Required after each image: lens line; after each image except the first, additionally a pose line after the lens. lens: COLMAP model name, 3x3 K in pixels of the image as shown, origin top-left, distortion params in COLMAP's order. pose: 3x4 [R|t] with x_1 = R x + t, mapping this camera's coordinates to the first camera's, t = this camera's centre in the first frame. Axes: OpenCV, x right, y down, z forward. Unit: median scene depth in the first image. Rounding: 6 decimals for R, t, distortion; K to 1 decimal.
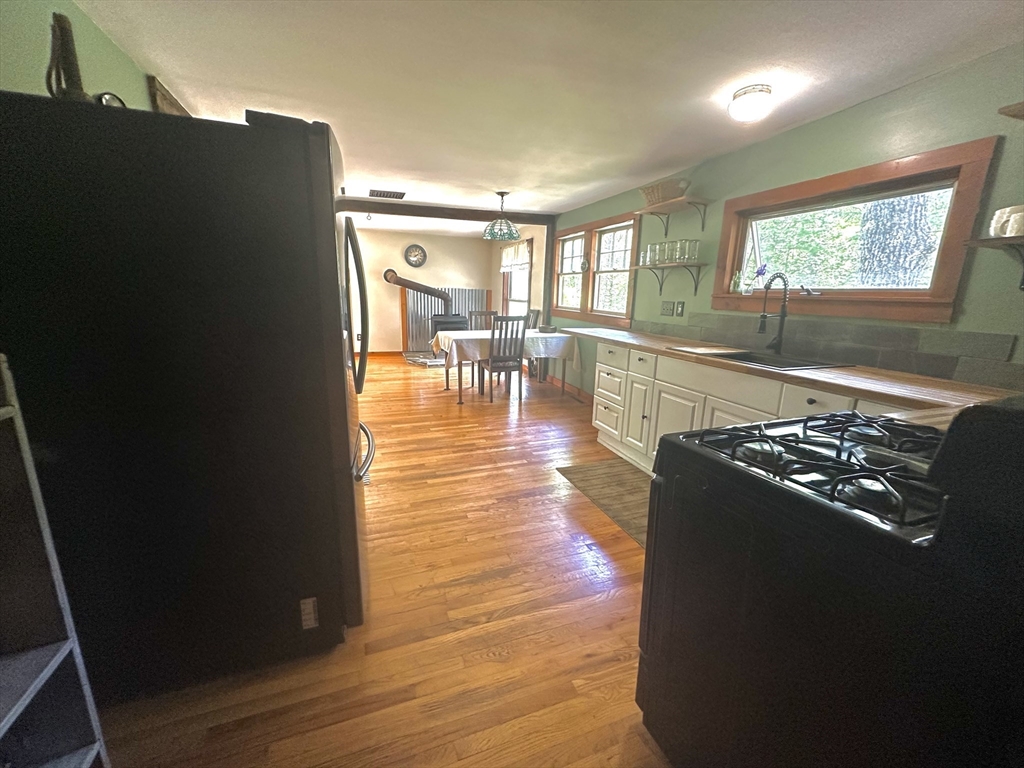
lens RADIAL K [[408.1, 0, 508.5], [0, 408.1, 382.2], [0, 0, 1]] dist [-0.001273, 0.000055]
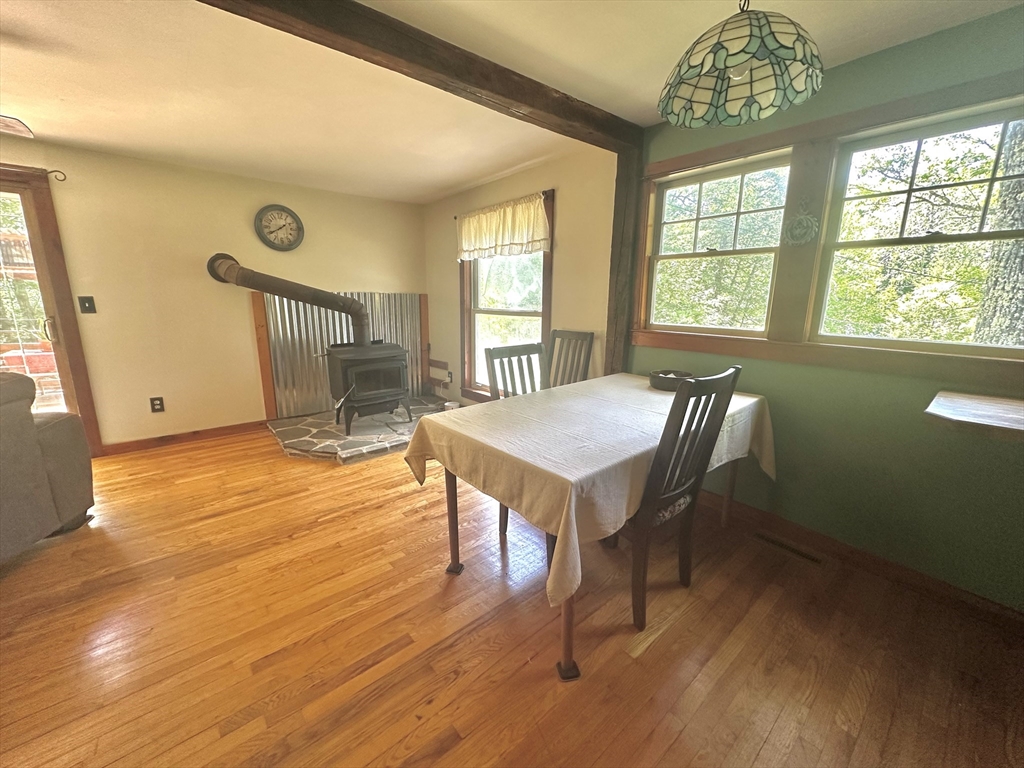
lens RADIAL K [[408.1, 0, 508.6], [0, 408.1, 384.0], [0, 0, 1]] dist [-0.001273, 0.000055]
pose [[0.939647, -0.089188, 0.330317, -0.322128], [0.090625, 0.995823, 0.011079, -0.223243], [-0.329925, 0.019524, 0.943805, 0.977618]]
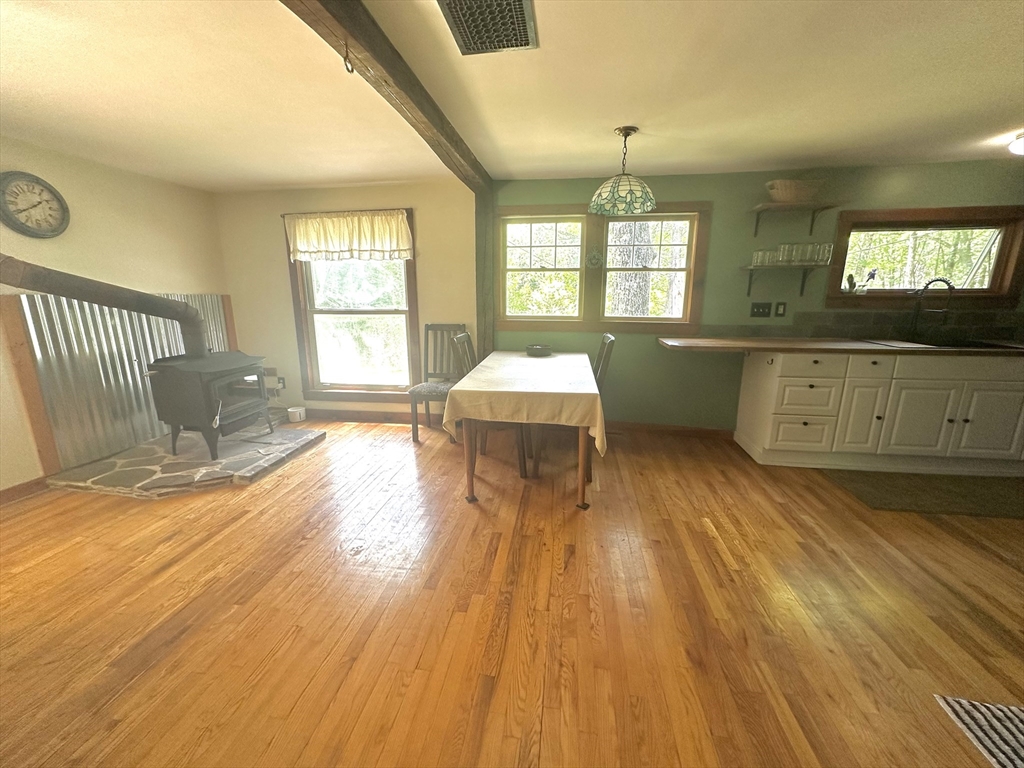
lens RADIAL K [[408.1, 0, 510.8], [0, 408.1, 383.7], [0, 0, 1]] dist [-0.001273, 0.000055]
pose [[0.476062, -0.215174, 0.852681, -0.796446], [0.204571, 0.970101, 0.130591, -0.265808], [-0.855287, 0.112264, 0.505847, 1.061229]]
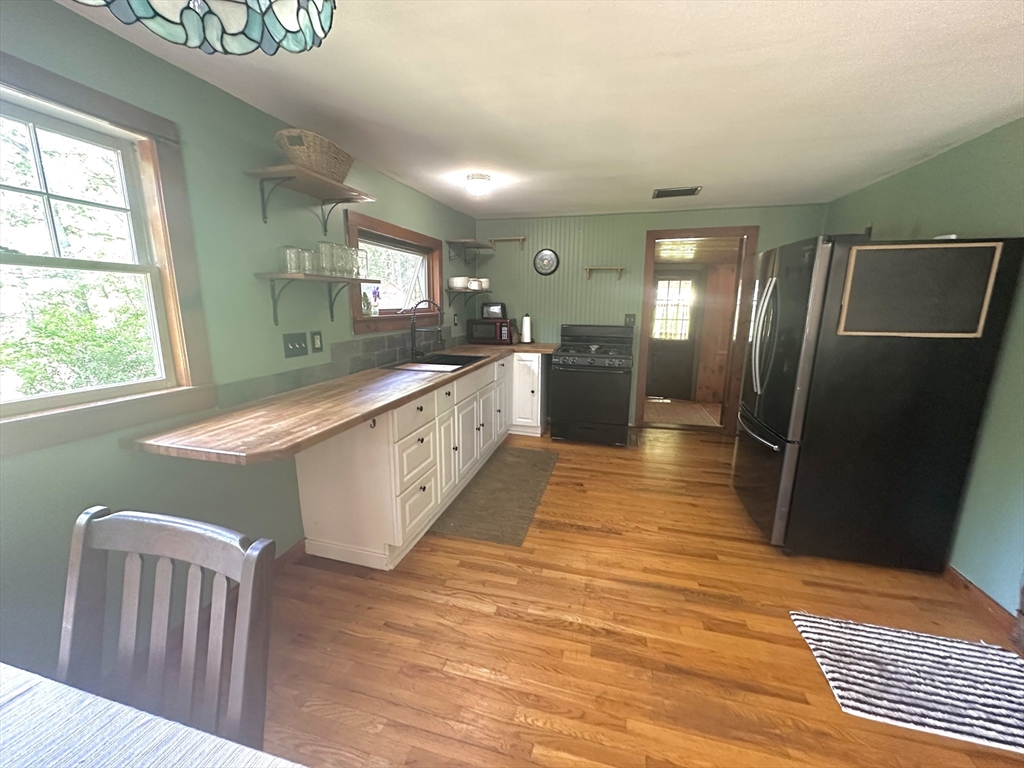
lens RADIAL K [[408.1, 0, 510.2], [0, 408.1, 384.8], [0, 0, 1]] dist [-0.001273, 0.000055]
pose [[-0.818836, -0.141531, 0.556305, -0.230602], [0.100550, 0.918779, 0.381751, -0.334644], [-0.565152, 0.368528, -0.738099, 1.322039]]
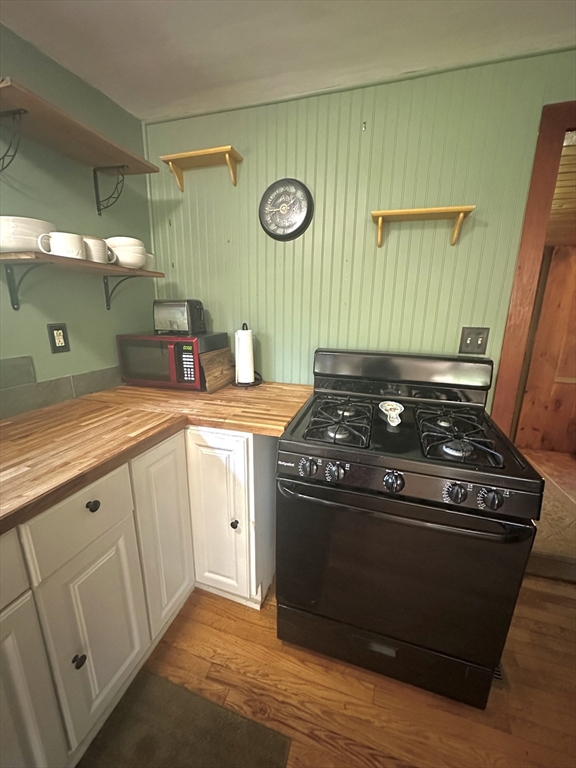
lens RADIAL K [[306.1, 0, 287.1], [0, 306.1, 383.2], [0, 0, 1]] dist [-0.001273, 0.000055]
pose [[-0.798175, -0.177440, 0.575701, 0.151444], [0.099248, 0.903848, 0.416182, -0.143918], [-0.594194, 0.389324, -0.703819, 0.562784]]
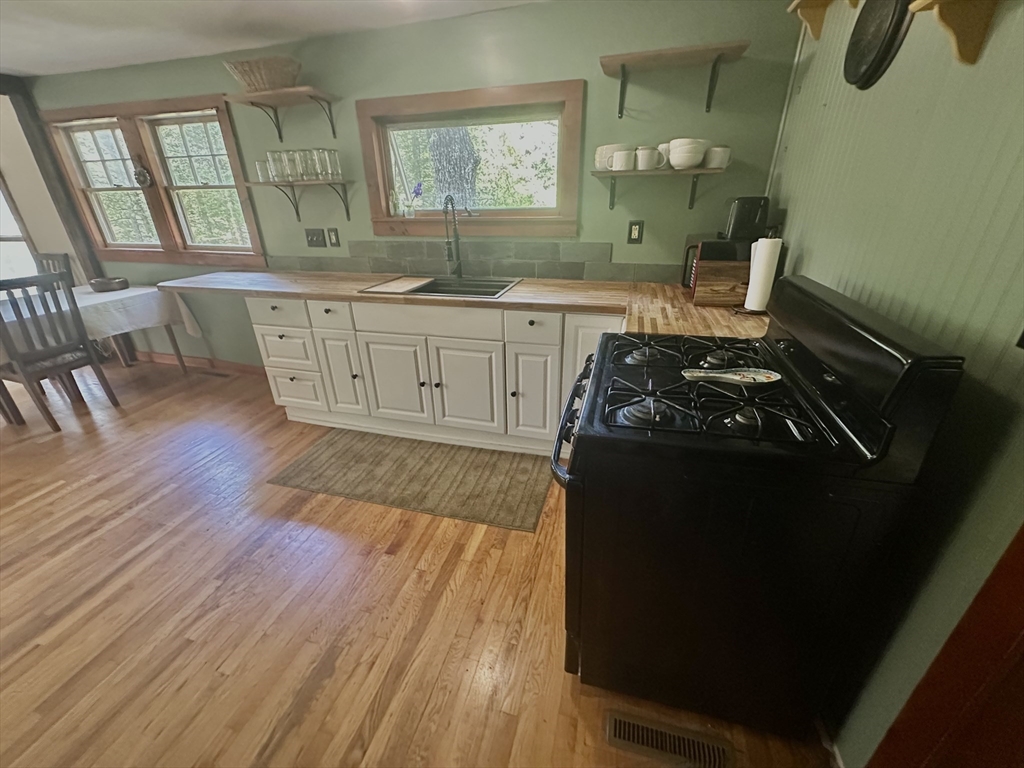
lens RADIAL K [[408.1, 0, 510.0], [0, 408.1, 383.2], [0, 0, 1]] dist [-0.001273, 0.000055]
pose [[0.581900, -0.366152, 0.726171, -0.087153], [0.206366, 0.930168, 0.303646, -0.078863], [-0.786642, -0.026835, 0.616826, 0.183390]]
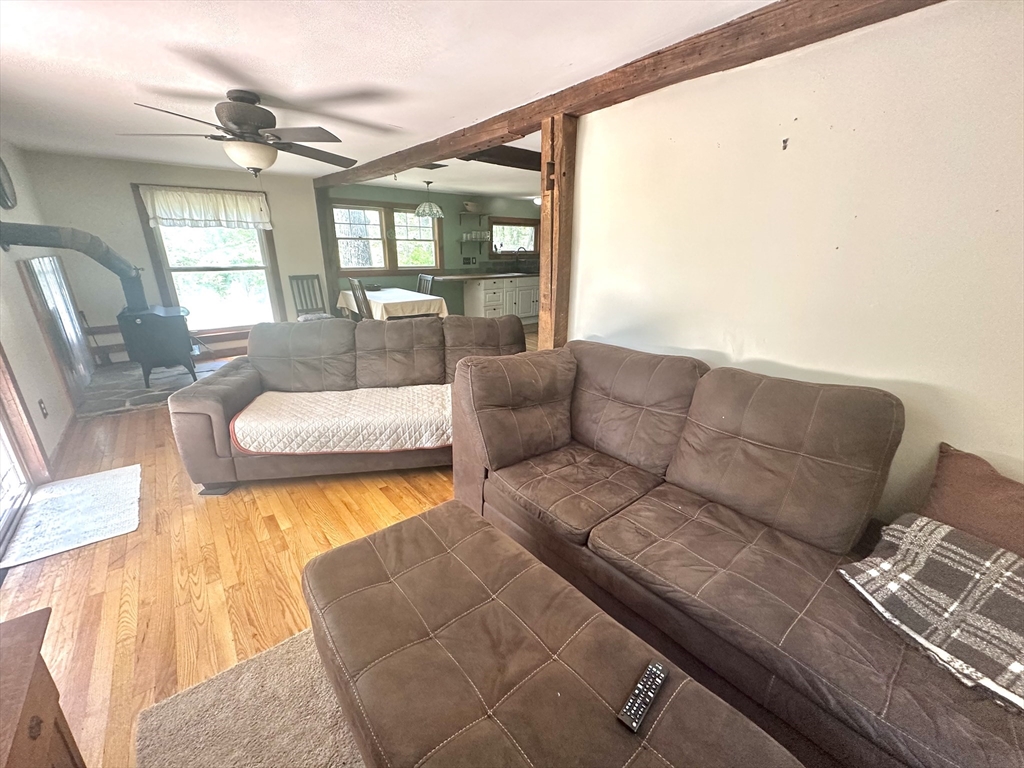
lens RADIAL K [[408.1, 0, 508.9], [0, 408.1, 384.0], [0, 0, 1]] dist [-0.001273, 0.000055]
pose [[-0.328696, -0.331473, 0.884356, -1.786762], [0.189658, 0.894143, 0.405633, -0.434370], [-0.925197, 0.301055, -0.231034, 1.507990]]
